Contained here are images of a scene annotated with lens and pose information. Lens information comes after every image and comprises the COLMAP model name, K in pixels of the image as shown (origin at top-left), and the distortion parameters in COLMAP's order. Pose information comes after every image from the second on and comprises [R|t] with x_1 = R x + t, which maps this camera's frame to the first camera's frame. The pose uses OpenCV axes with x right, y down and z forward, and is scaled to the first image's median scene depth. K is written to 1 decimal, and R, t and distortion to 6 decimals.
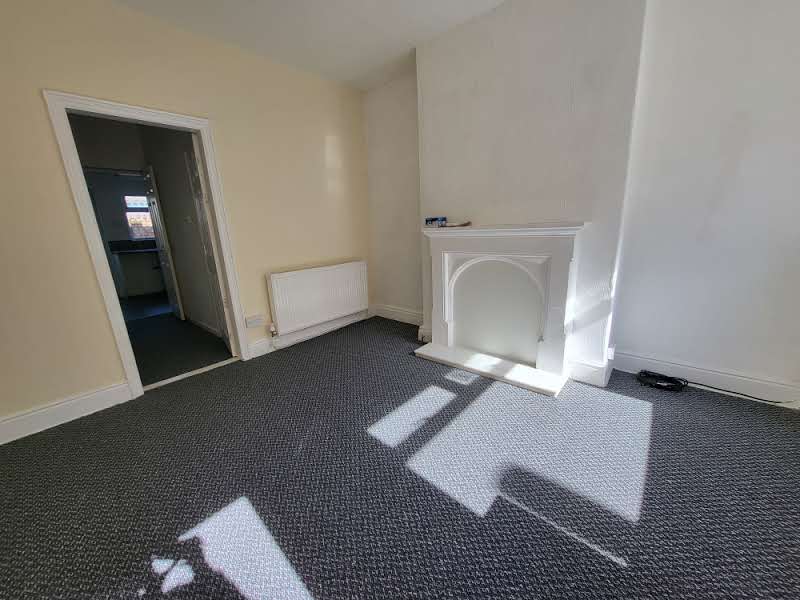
lens RADIAL K [[307.9, 0, 399.1], [0, 307.9, 299.8], [0, 0, 1]] dist [0.001170, -0.005787]
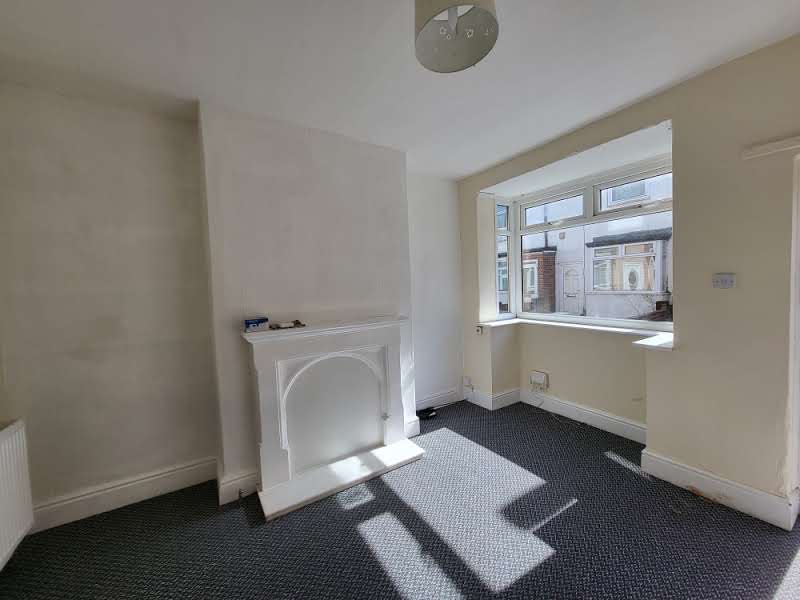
lens RADIAL K [[307.9, 0, 399.1], [0, 307.9, 299.8], [0, 0, 1]] dist [0.001170, -0.005787]
pose [[0.289487, -0.012831, 0.957096, -0.582849], [0.247334, 0.966954, -0.061847, -0.199994], [-0.924674, 0.254627, 0.283095, 0.505180]]
